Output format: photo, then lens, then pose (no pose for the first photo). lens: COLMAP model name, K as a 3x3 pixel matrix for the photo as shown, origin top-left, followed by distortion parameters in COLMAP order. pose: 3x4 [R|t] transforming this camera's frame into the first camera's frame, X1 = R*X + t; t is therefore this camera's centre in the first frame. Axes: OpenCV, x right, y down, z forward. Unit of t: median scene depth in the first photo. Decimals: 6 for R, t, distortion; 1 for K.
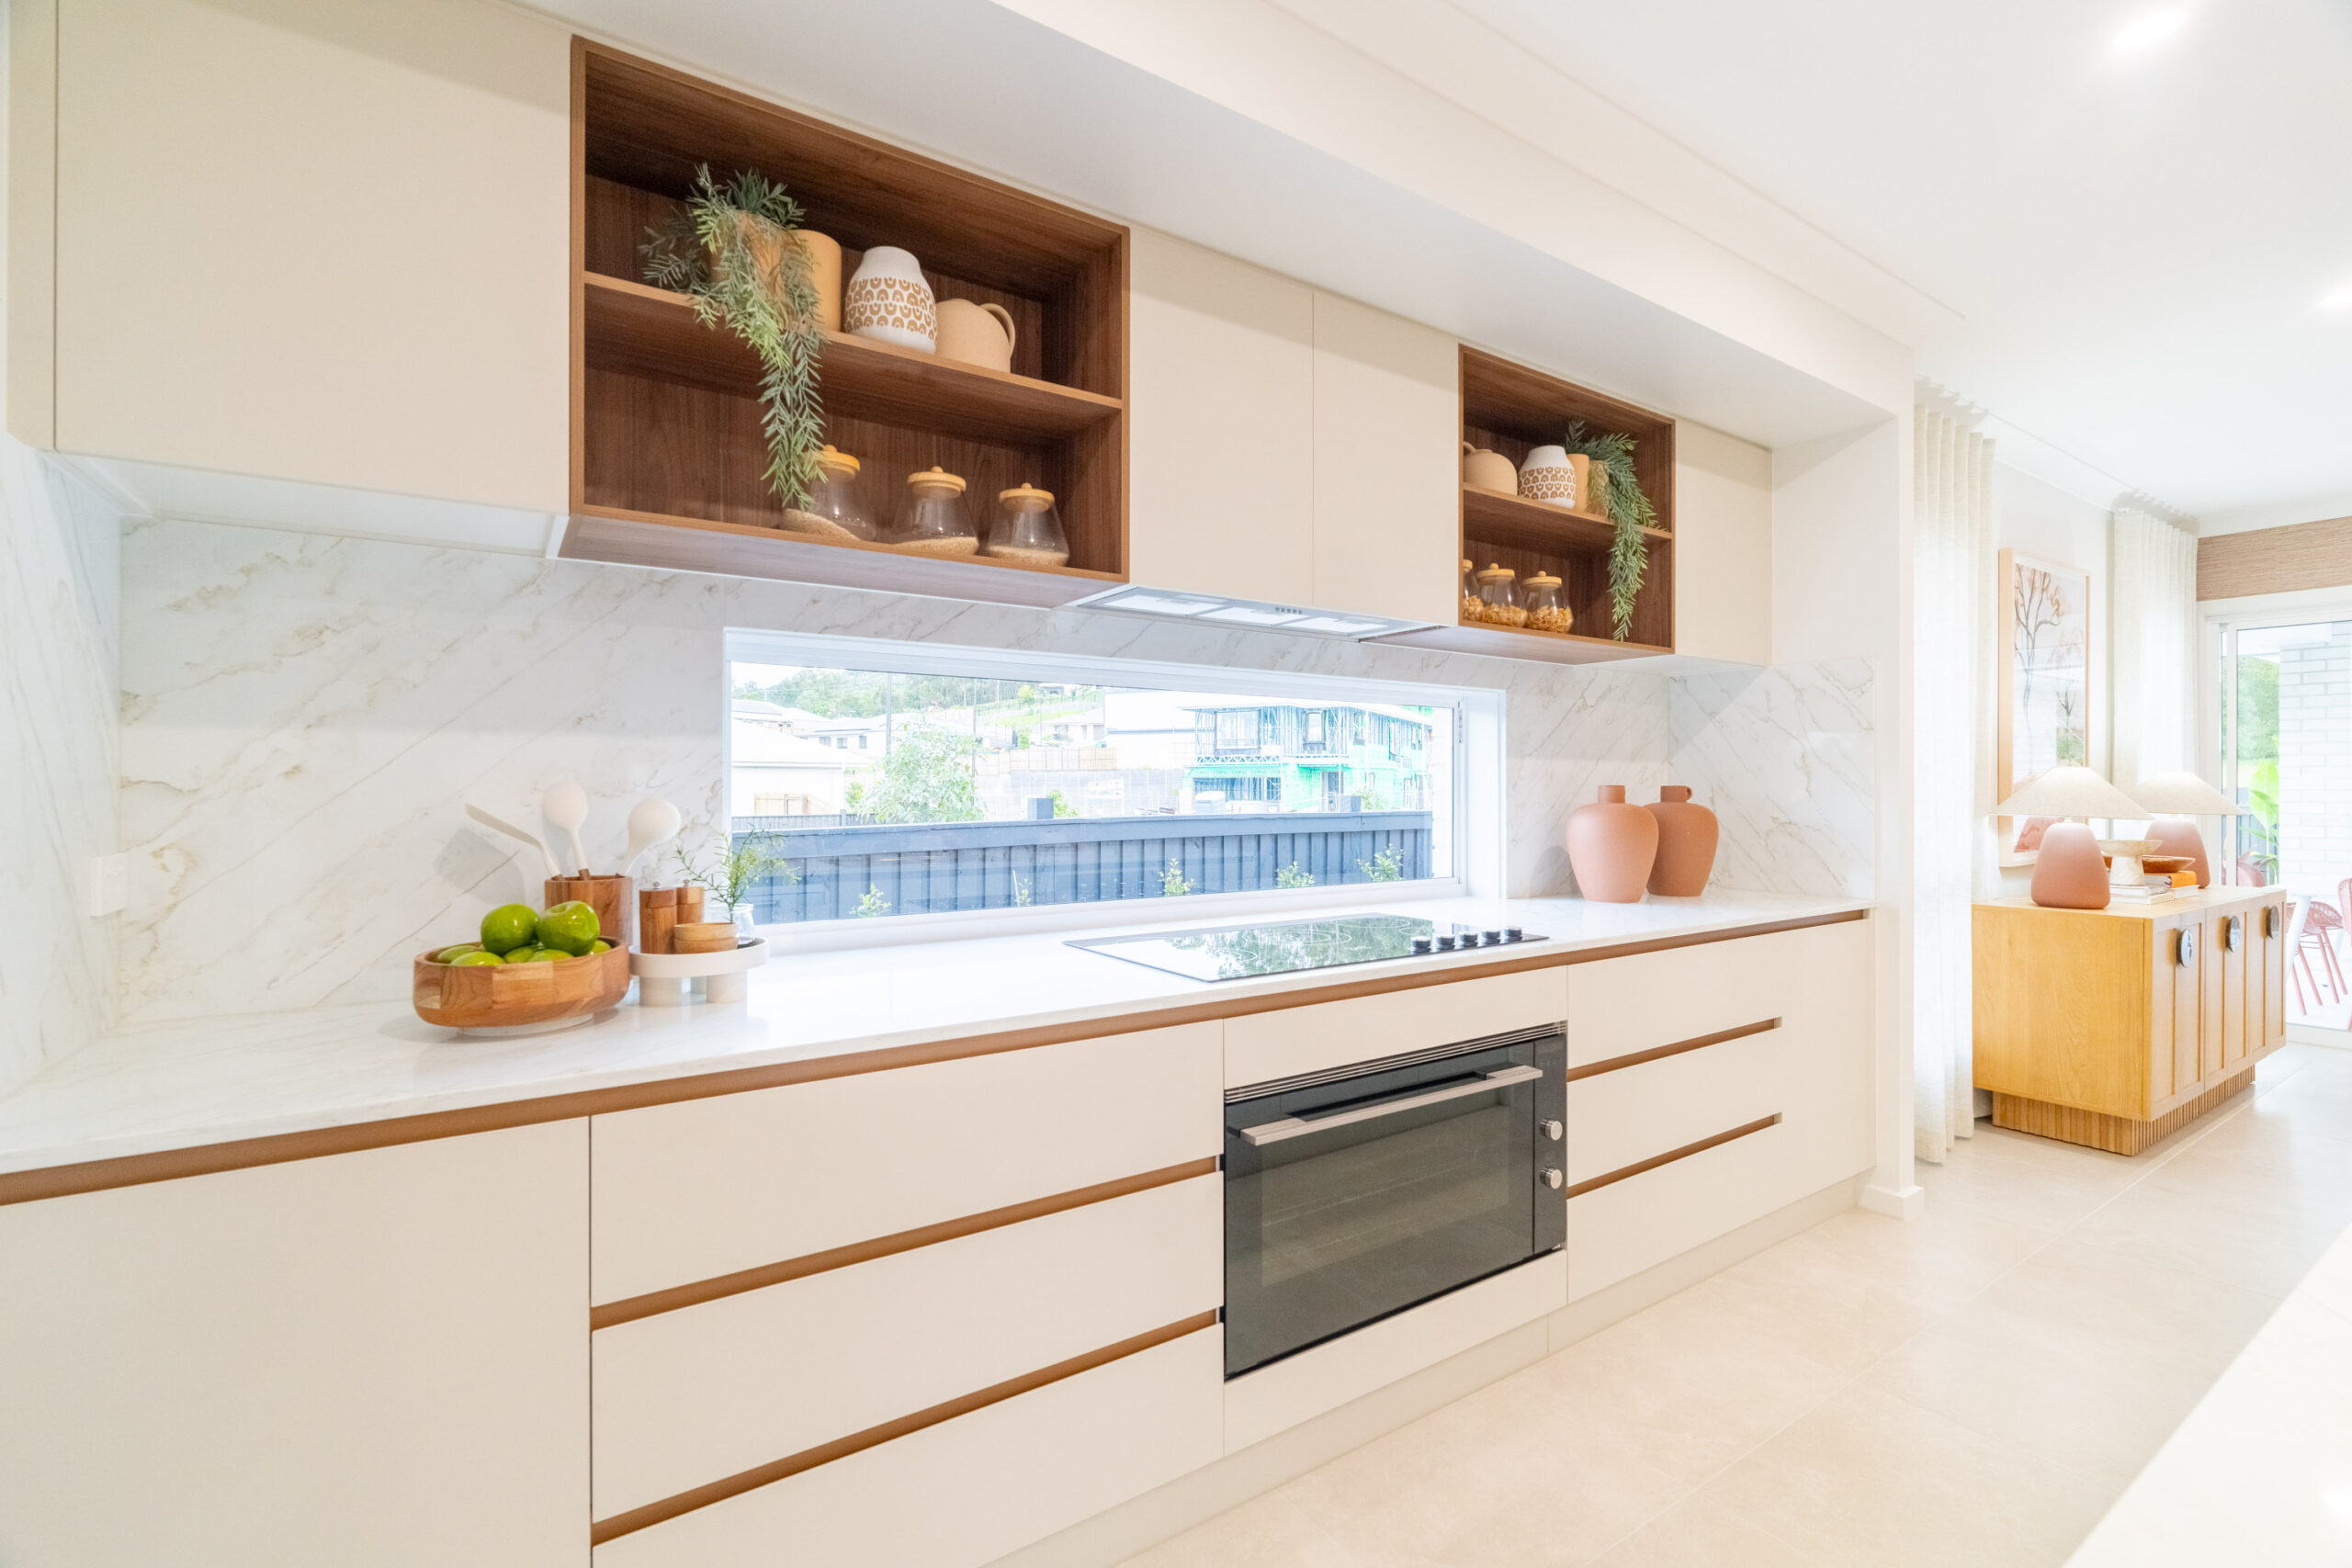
lens RADIAL K [[1076.1, 0, 1176.0], [0, 1076.1, 784.0], [0, 0, 1]] dist [0.001064, 0.000046]
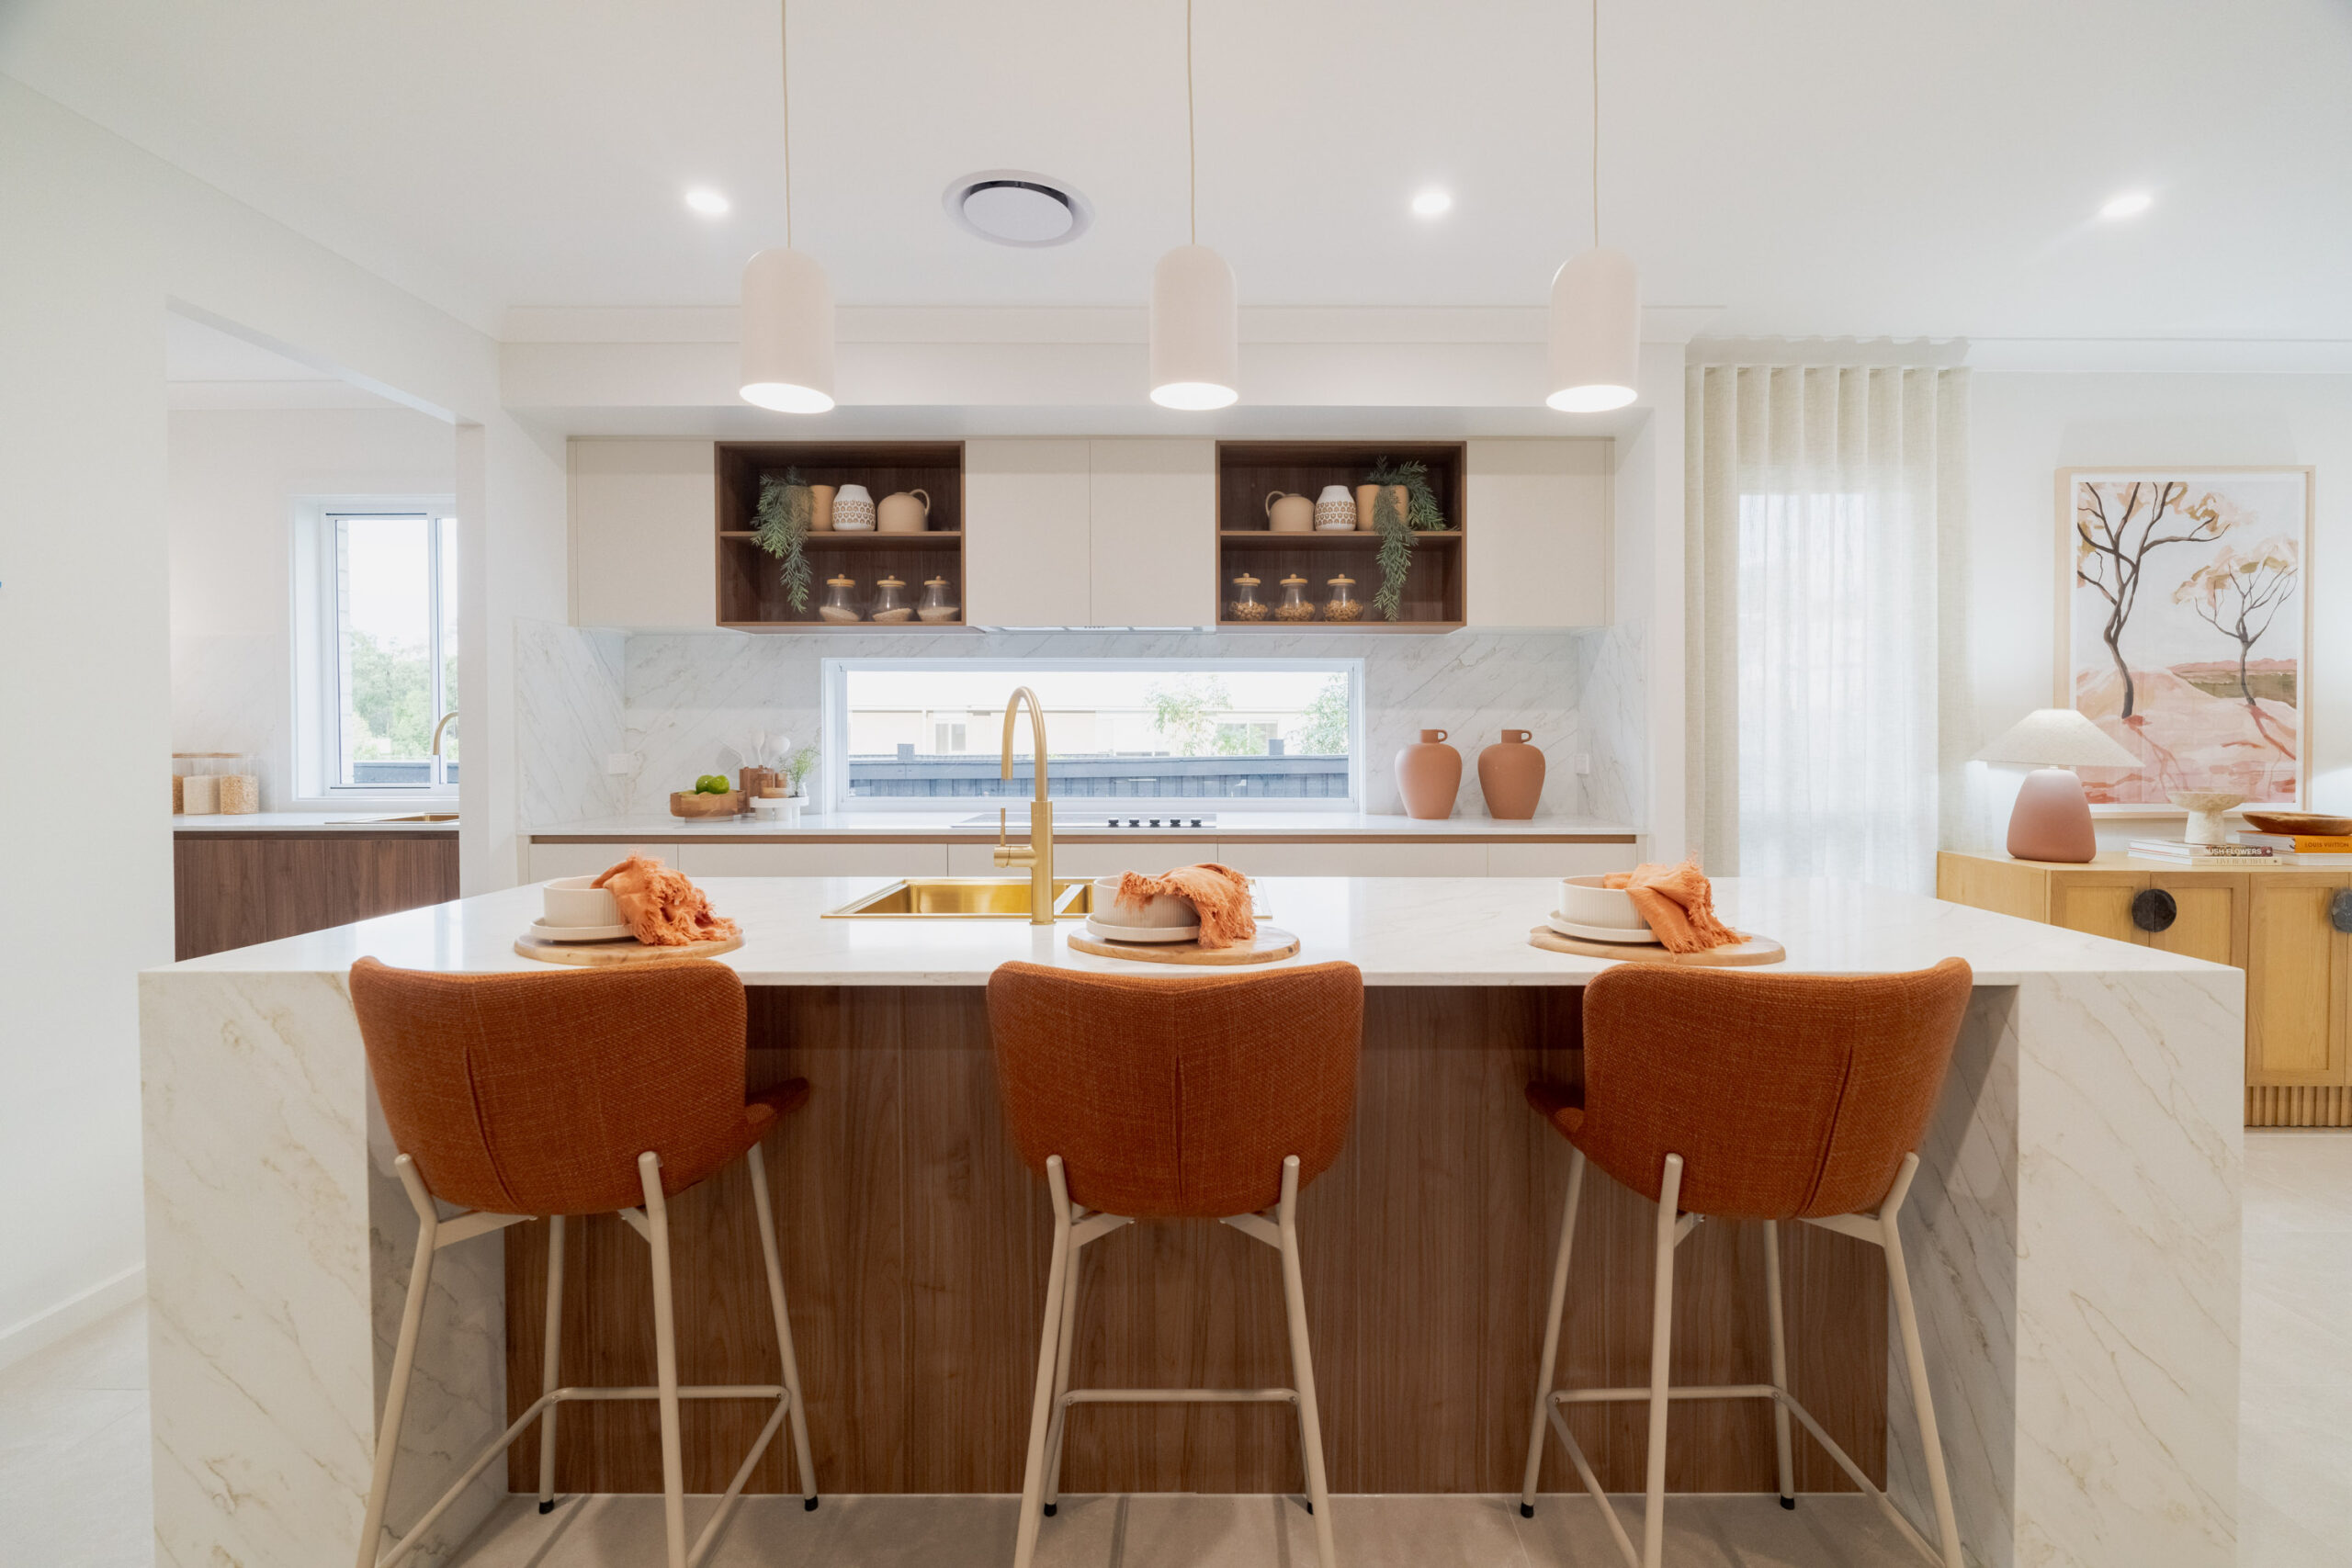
lens RADIAL K [[1075.0, 0, 1178.7], [0, 1075.0, 745.4], [0, 0, 1]] dist [-0.000841, -0.000712]
pose [[0.817100, 0.007159, -0.576451, 1.024189], [0.002153, 0.999878, 0.015470, 0.000183], [0.576492, -0.013881, 0.816985, -0.267229]]
